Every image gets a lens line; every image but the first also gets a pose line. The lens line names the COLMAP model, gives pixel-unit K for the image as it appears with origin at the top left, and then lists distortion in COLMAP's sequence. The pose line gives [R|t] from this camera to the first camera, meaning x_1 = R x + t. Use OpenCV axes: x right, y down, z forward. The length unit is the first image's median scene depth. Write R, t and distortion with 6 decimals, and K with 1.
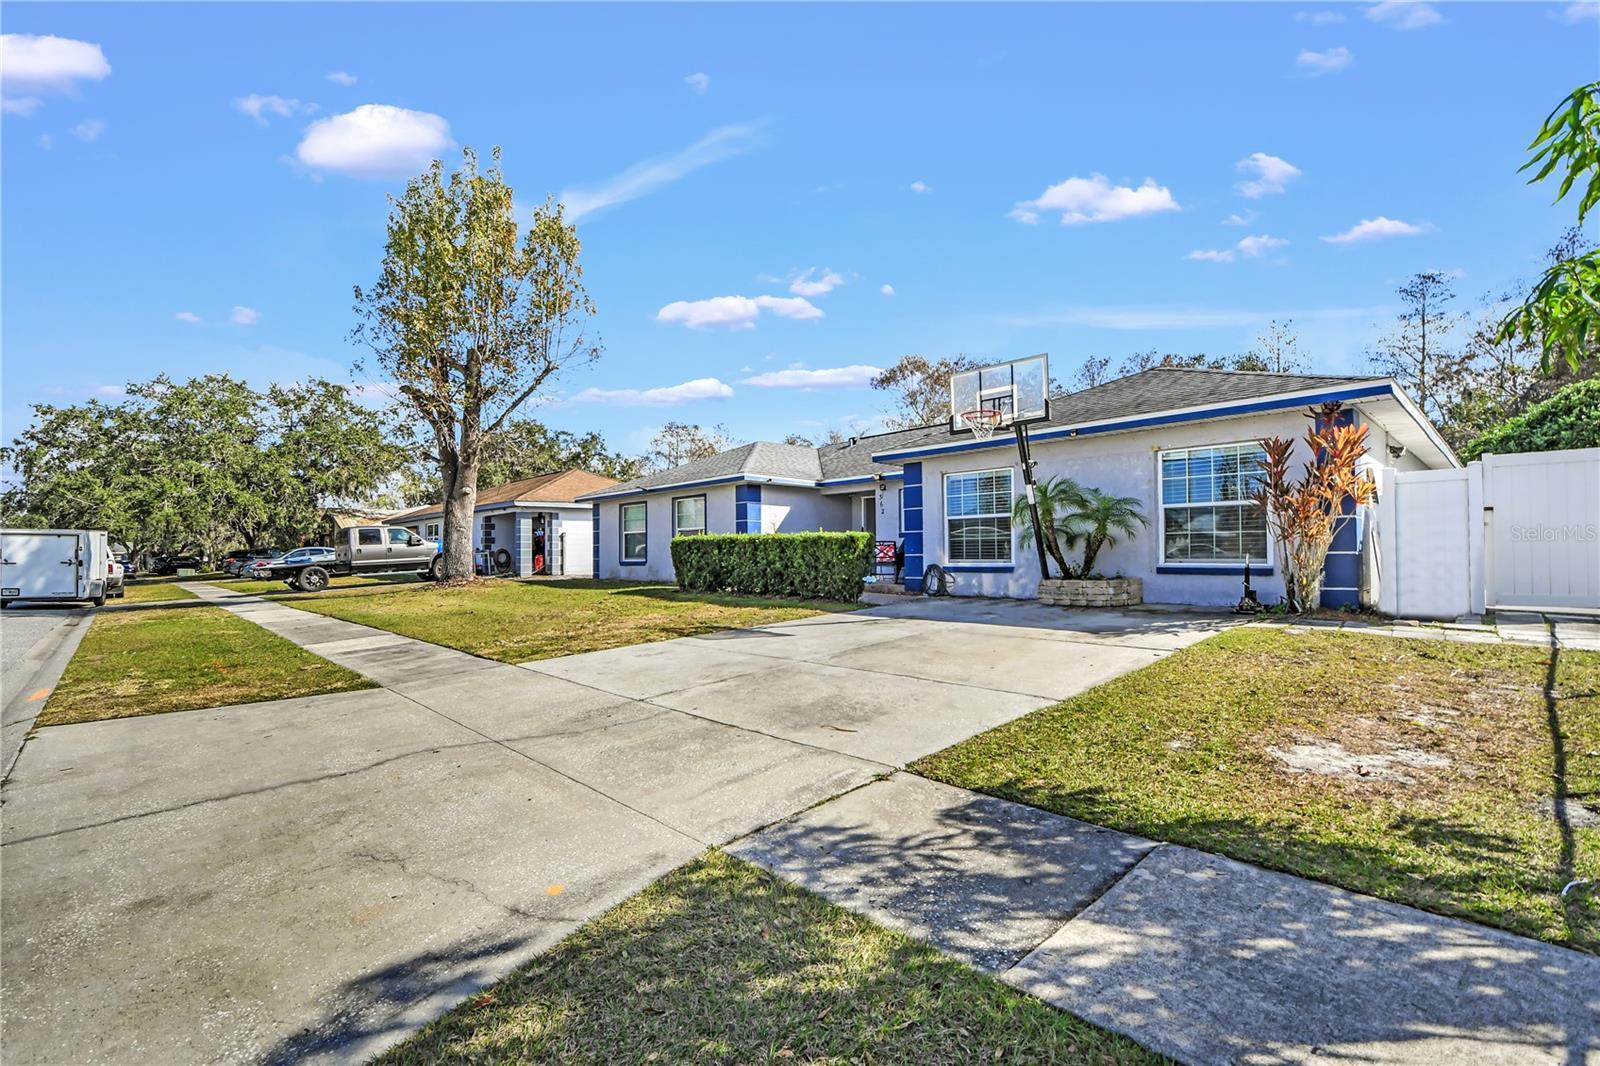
lens RADIAL K [[714.4, 0, 777.5], [0, 714.4, 539.1], [0, 0, 1]] dist [-0.000612, -0.000314]
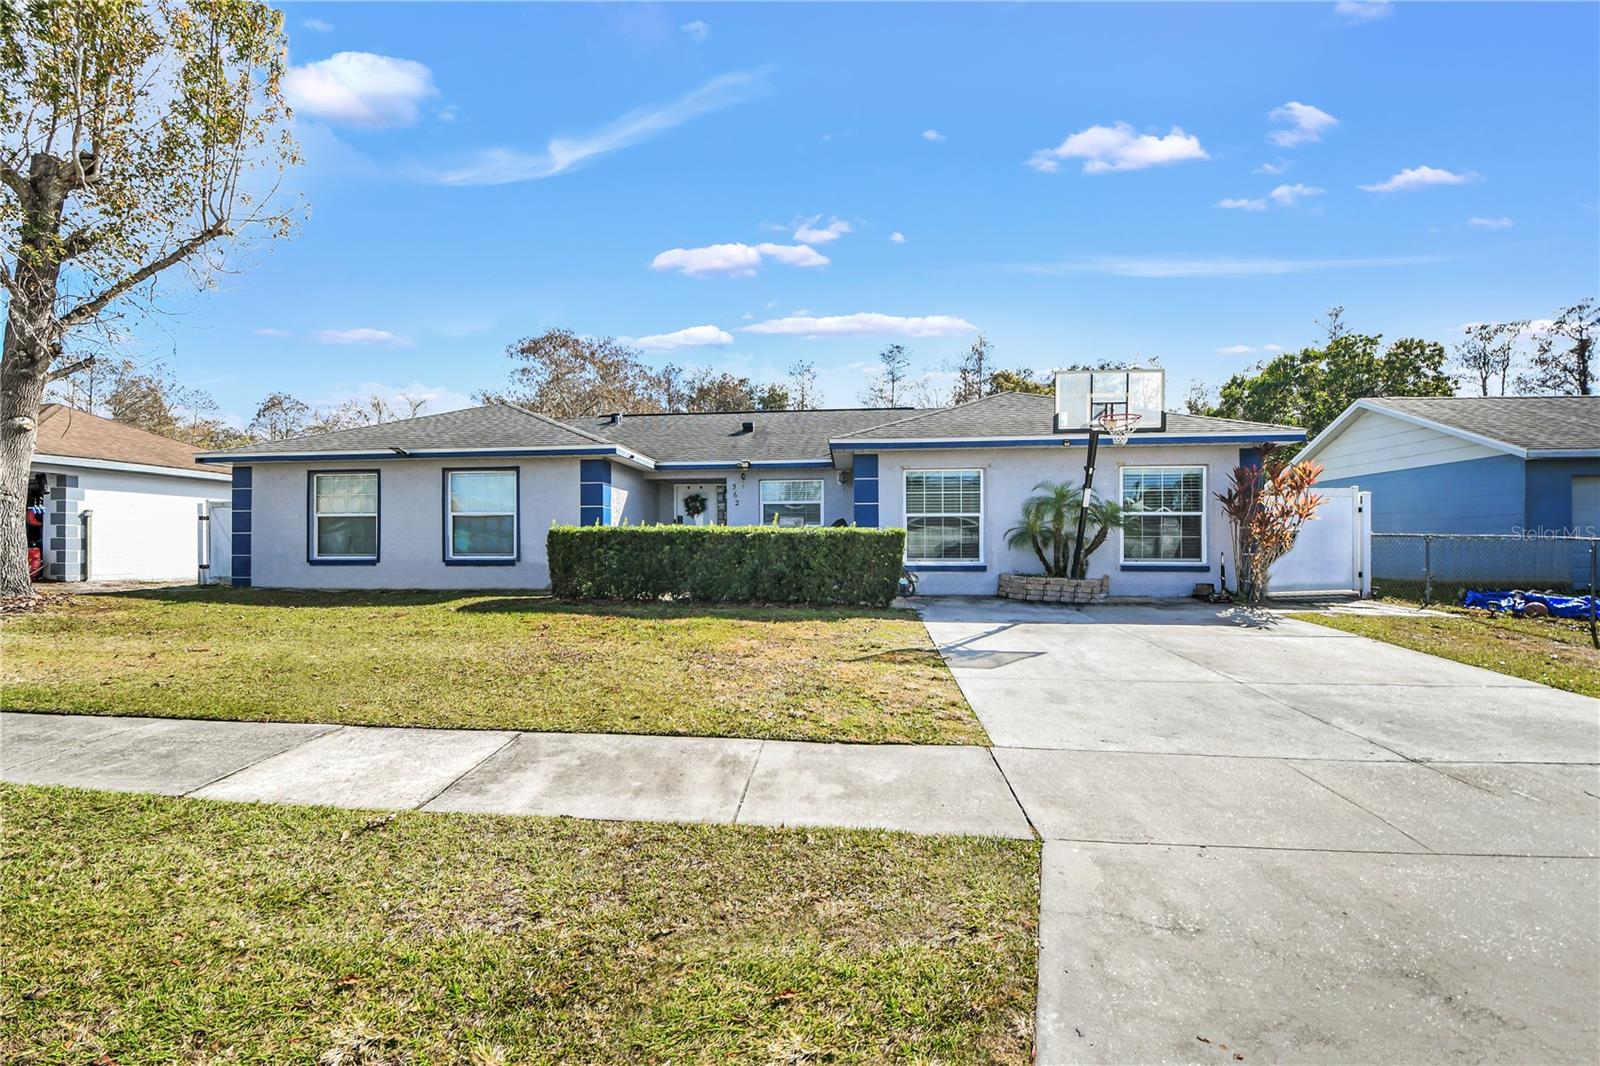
lens RADIAL K [[714.4, 0, 777.5], [0, 714.4, 539.1], [0, 0, 1]] dist [-0.000612, -0.000314]
pose [[0.759937, 0.015040, 0.649823, -0.497440], [-0.020875, 0.999781, 0.001274, 0.004907], [-0.649662, -0.014533, 0.760085, 0.362050]]
